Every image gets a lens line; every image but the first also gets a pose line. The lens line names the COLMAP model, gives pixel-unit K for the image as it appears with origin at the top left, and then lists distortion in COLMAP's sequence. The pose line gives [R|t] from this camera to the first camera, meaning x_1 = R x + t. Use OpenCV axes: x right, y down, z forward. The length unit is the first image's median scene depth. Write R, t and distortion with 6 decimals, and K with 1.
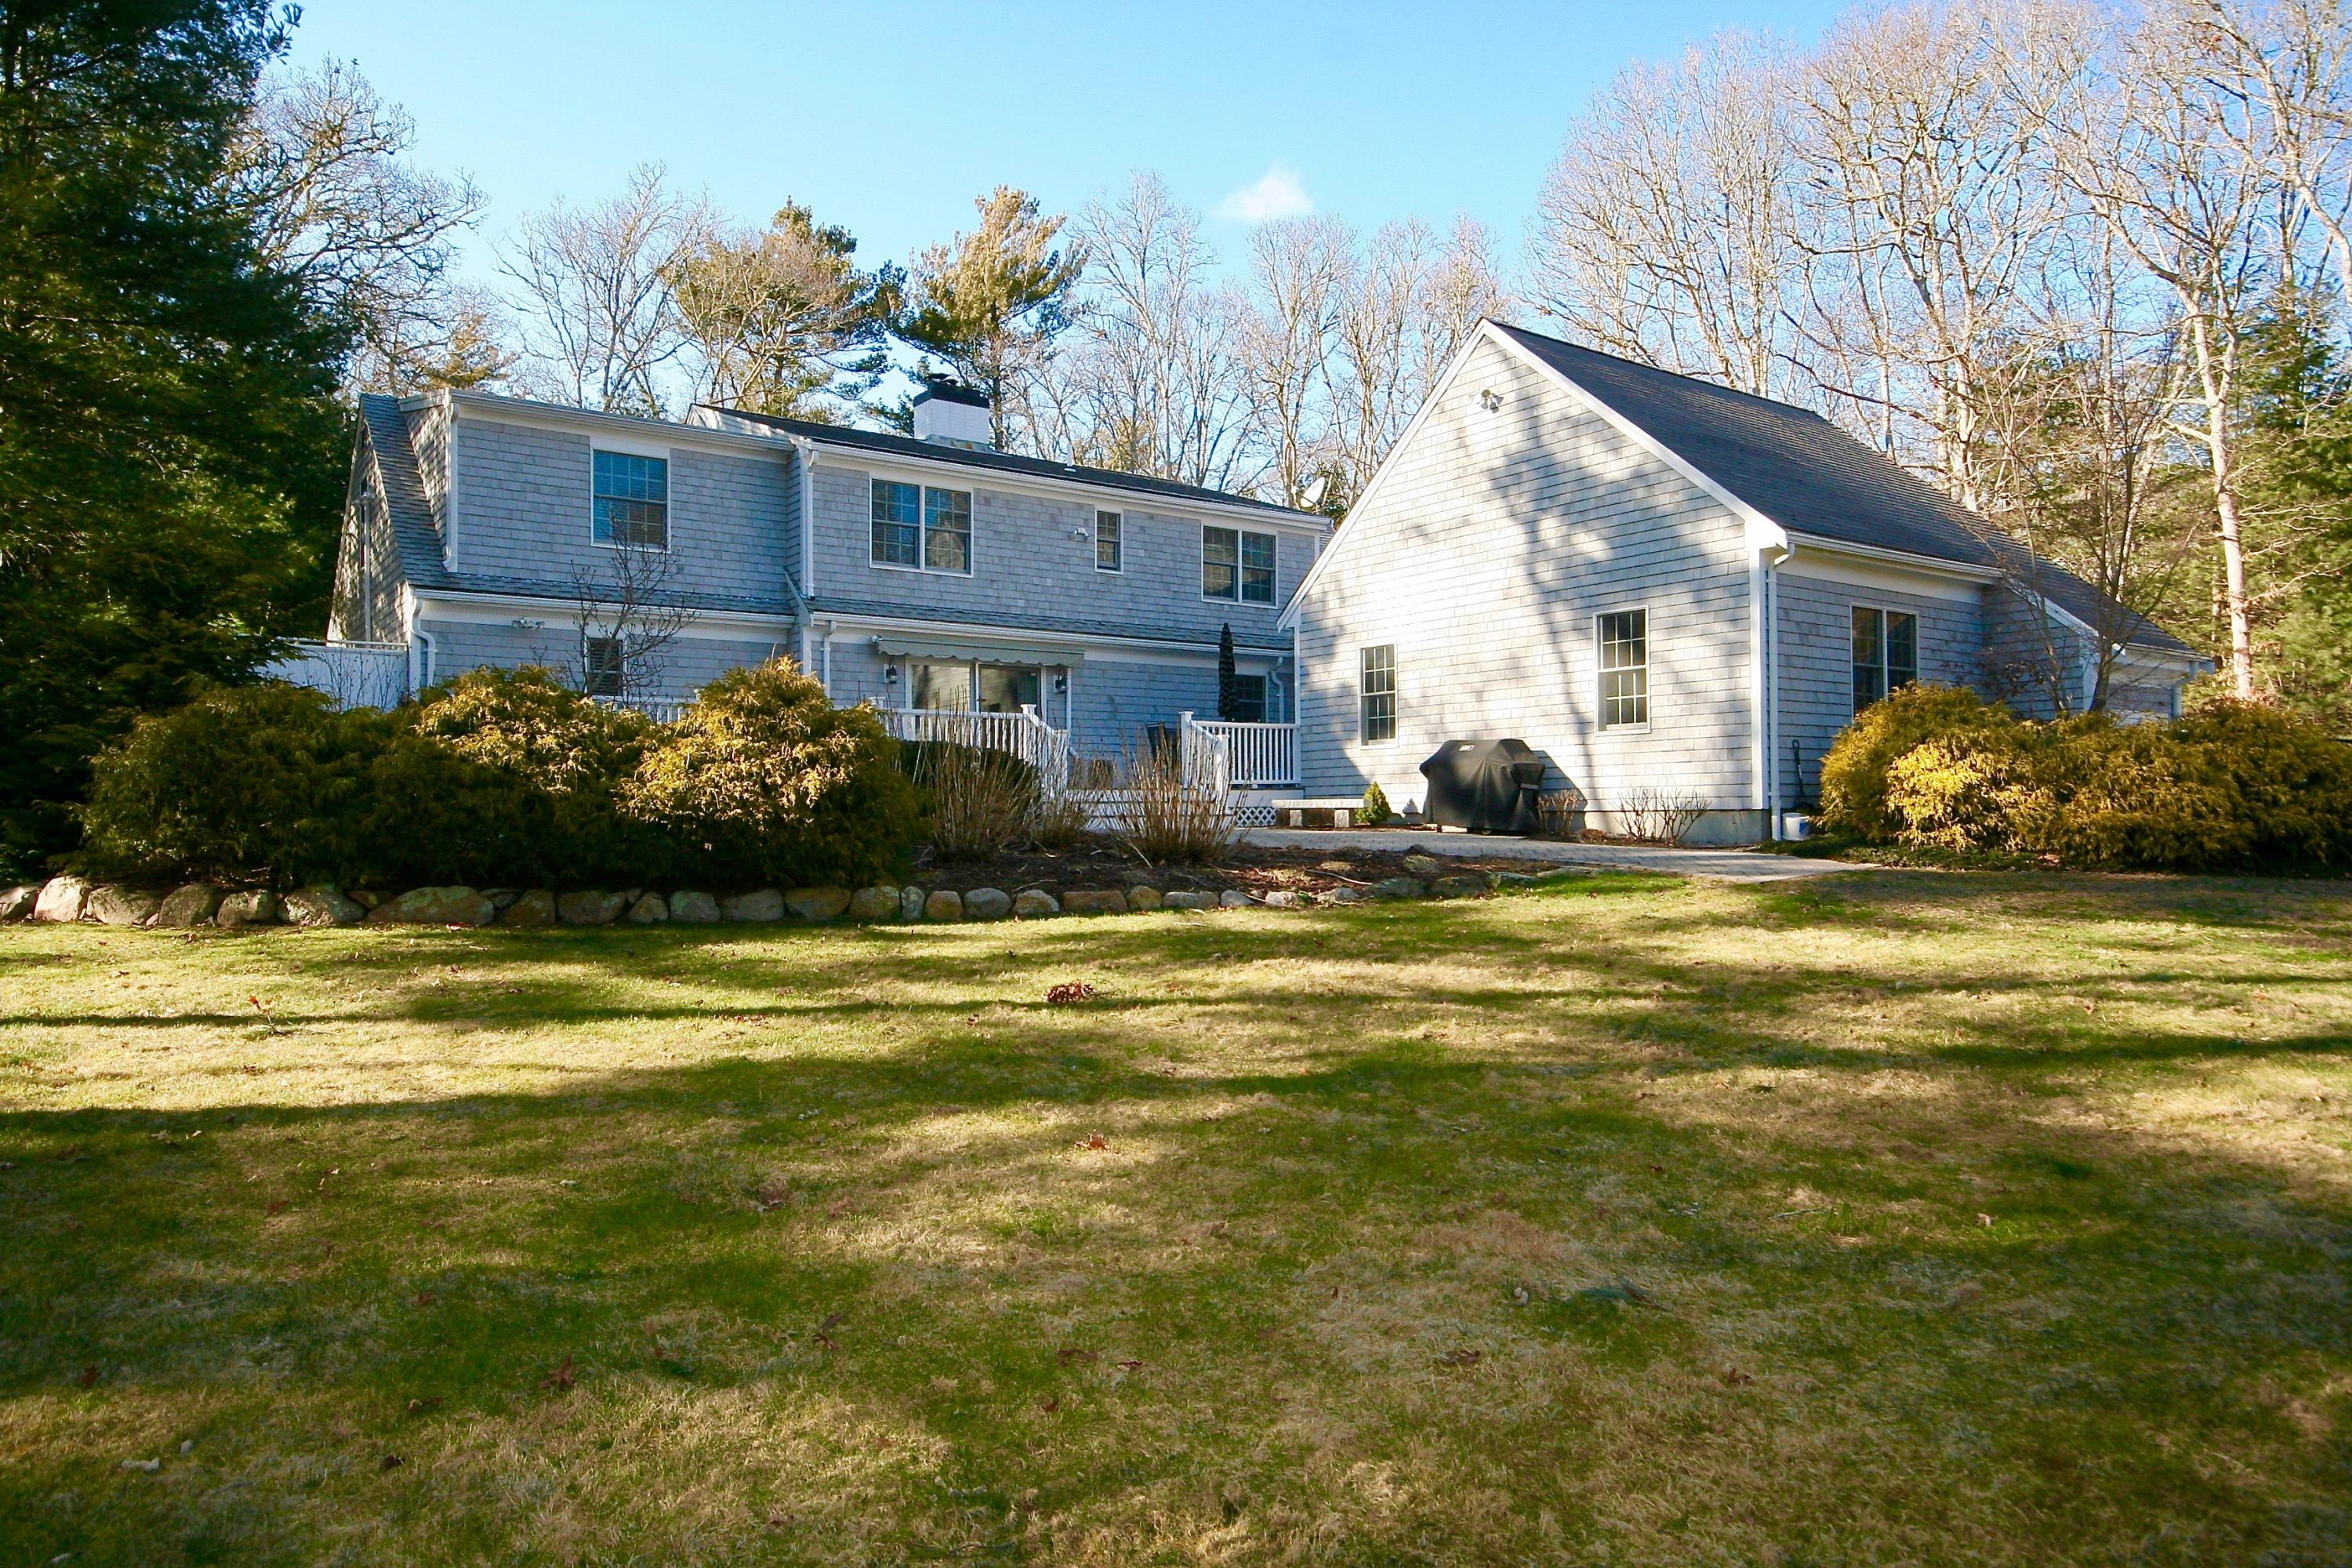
lens RADIAL K [[1454.2, 0, 1176.0], [0, 1454.2, 784.0], [0, 0, 1]] dist [-0.006353, -0.001933]
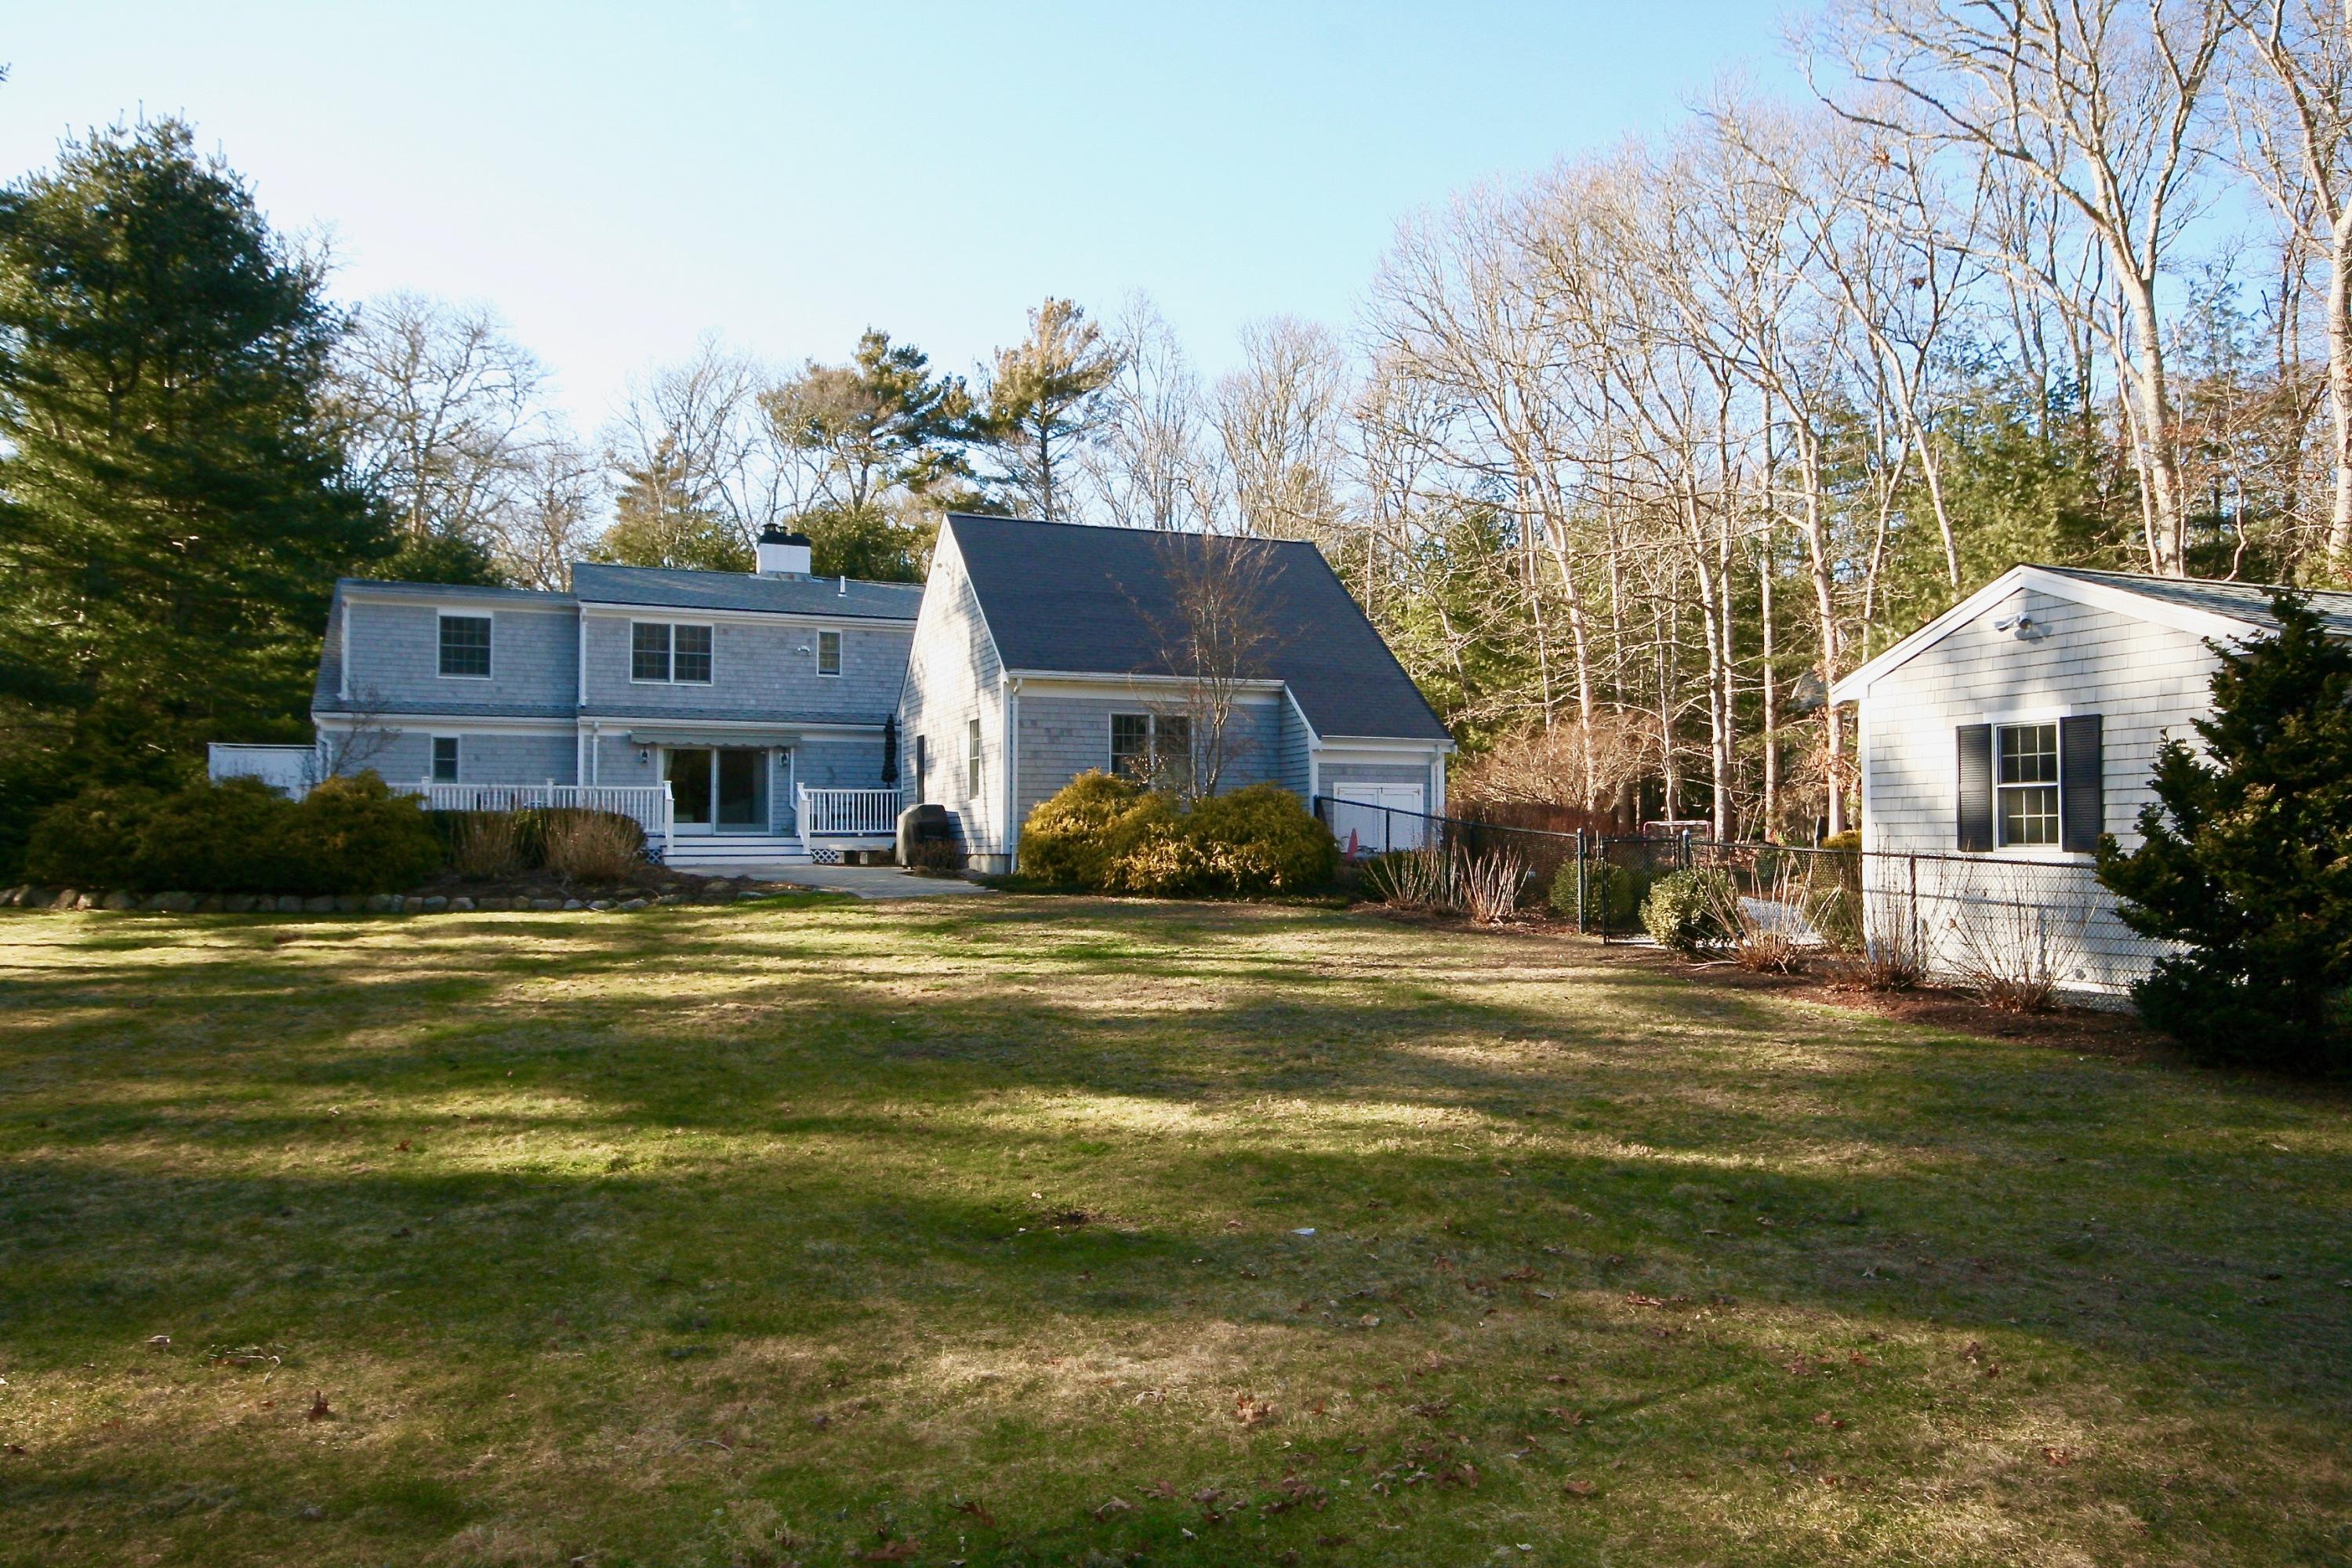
lens RADIAL K [[1547.4, 0, 1176.0], [0, 1547.4, 784.0], [0, 0, 1]] dist [0.000842, 0.000383]
pose [[0.970552, -0.005508, -0.240828, 0.687572], [0.000532, 0.999785, -0.020720, -0.015464], [0.240890, 0.019982, 0.970347, -0.369715]]
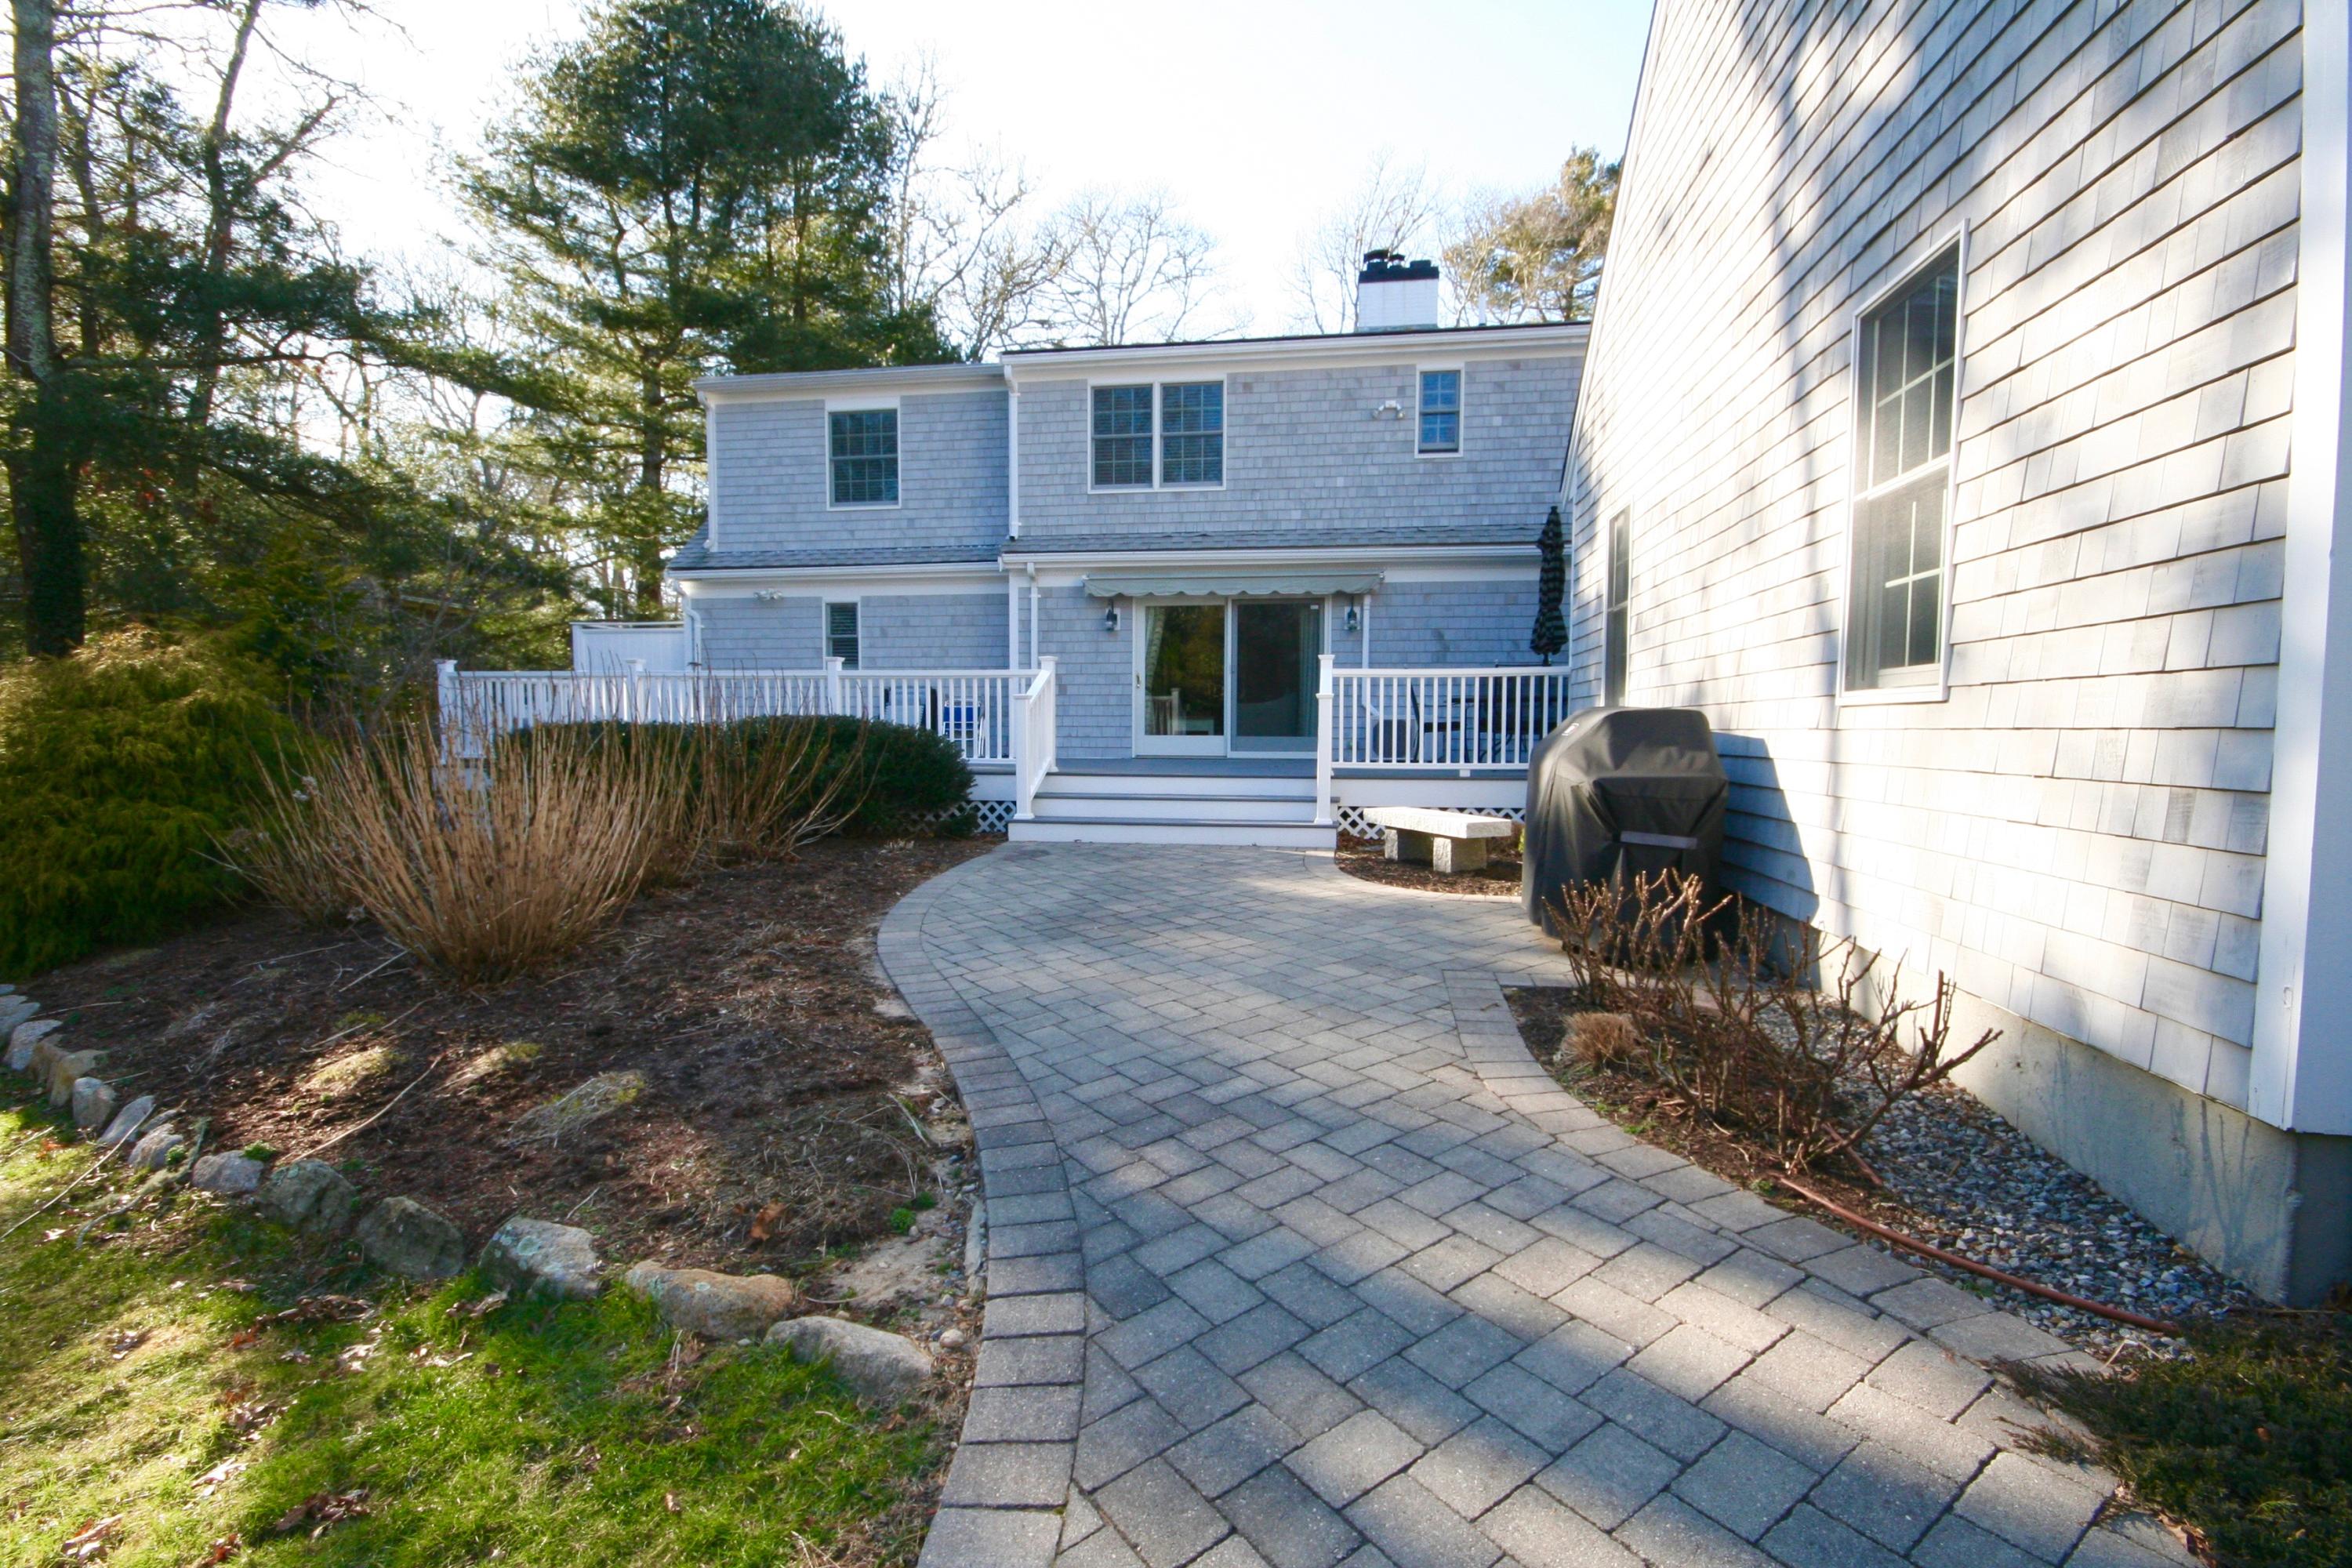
lens RADIAL K [[1095.1, 0, 1176.0], [0, 1095.1, 784.0], [0, 0, 1]] dist [-0.023211, -0.000086]
pose [[0.696223, 0.047755, -0.716235, 0.282910], [0.003788, 0.997526, 0.070192, -0.025602], [0.717815, -0.051583, 0.694320, 0.582078]]
